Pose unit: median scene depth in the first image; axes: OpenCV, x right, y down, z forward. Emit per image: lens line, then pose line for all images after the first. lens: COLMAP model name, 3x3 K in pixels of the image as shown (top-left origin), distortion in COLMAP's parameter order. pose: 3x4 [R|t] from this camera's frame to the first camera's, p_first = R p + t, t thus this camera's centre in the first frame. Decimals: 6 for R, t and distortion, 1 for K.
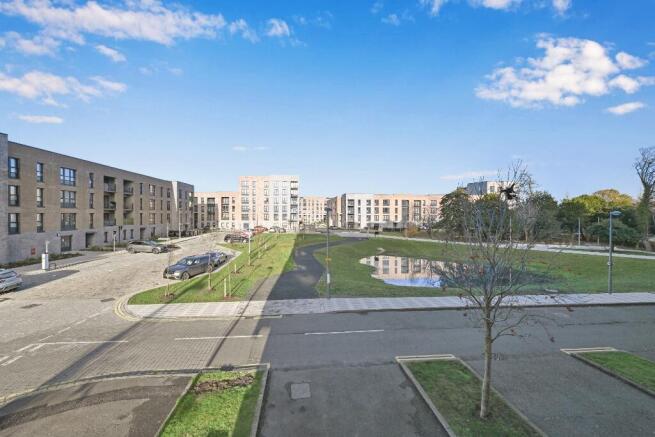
lens RADIAL K [[264.0, 0, 327.8], [0, 264.0, 216.0], [0, 0, 1]] dist [-0.000630, -0.000378]
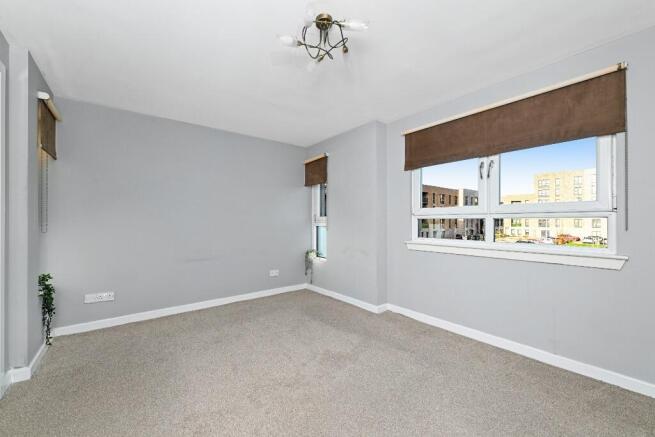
lens RADIAL K [[264.0, 0, 327.9], [0, 264.0, 218.6], [0, 0, 1]] dist [-0.000630, -0.000378]
pose [[0.543704, -0.011858, -0.839193, 0.067108], [-0.001556, 0.999884, -0.015136, 0.014183], [0.839276, 0.009535, 0.543623, -0.101966]]
